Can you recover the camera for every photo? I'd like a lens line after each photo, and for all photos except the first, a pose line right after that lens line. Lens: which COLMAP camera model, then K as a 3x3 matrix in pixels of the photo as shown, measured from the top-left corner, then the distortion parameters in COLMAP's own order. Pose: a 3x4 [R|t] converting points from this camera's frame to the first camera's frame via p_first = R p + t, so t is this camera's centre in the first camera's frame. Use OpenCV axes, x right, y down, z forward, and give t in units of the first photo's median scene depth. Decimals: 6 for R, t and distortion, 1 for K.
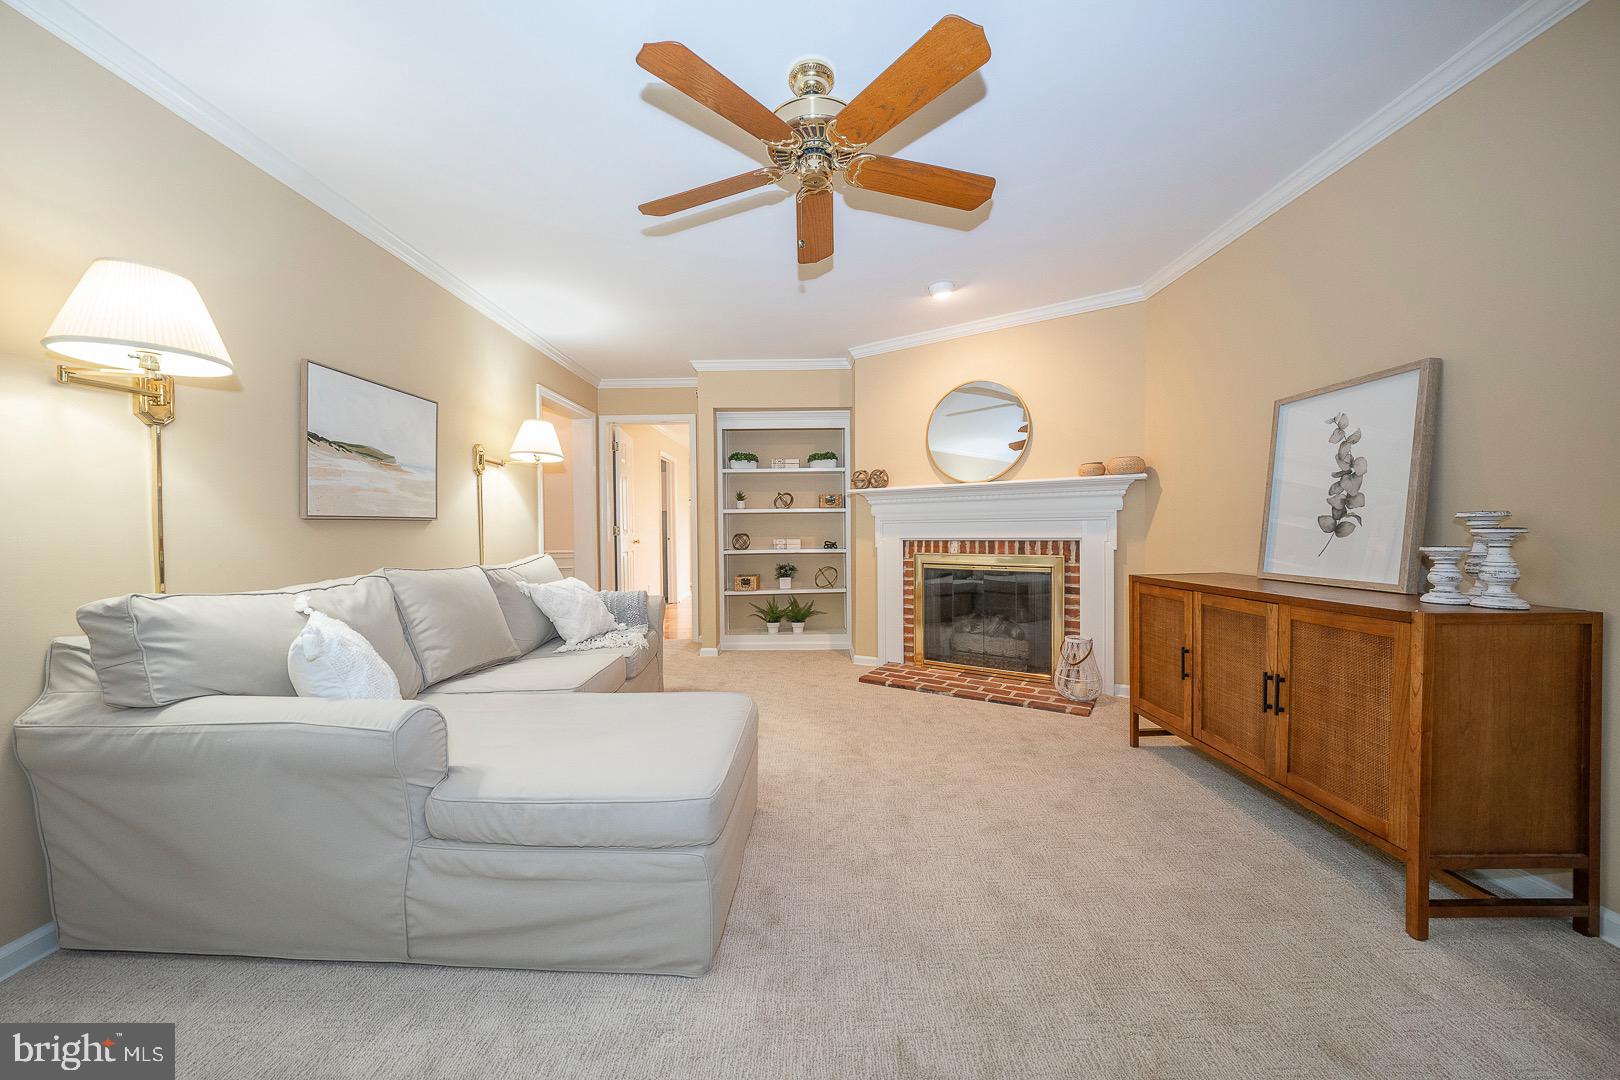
lens RADIAL K [[553.8, 0, 809.1], [0, 553.8, 534.7], [0, 0, 1]] dist [-0.000565, -0.000010]
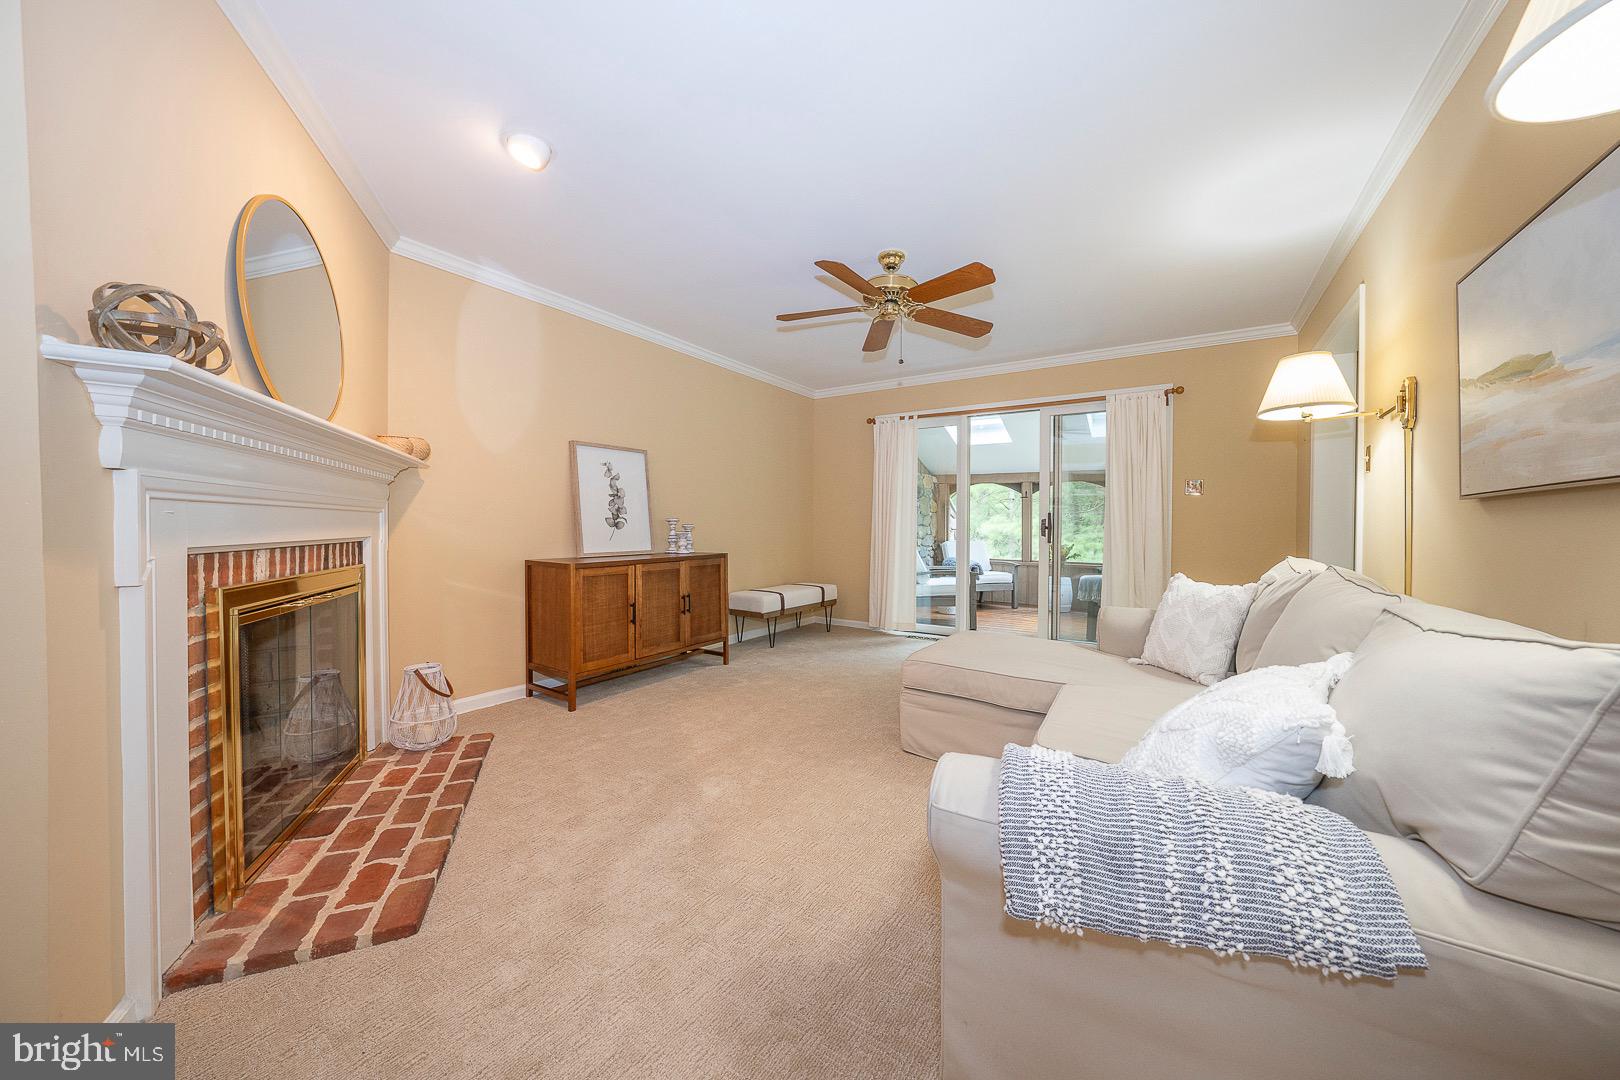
lens RADIAL K [[553.8, 0, 813.5], [0, 553.8, 534.9], [0, 0, 1]] dist [-0.000565, -0.000010]
pose [[-0.830143, -0.002363, 0.557546, -0.626516], [0.010231, 0.999758, 0.019471, -0.006063], [-0.557457, 0.021868, -0.829918, 2.163458]]
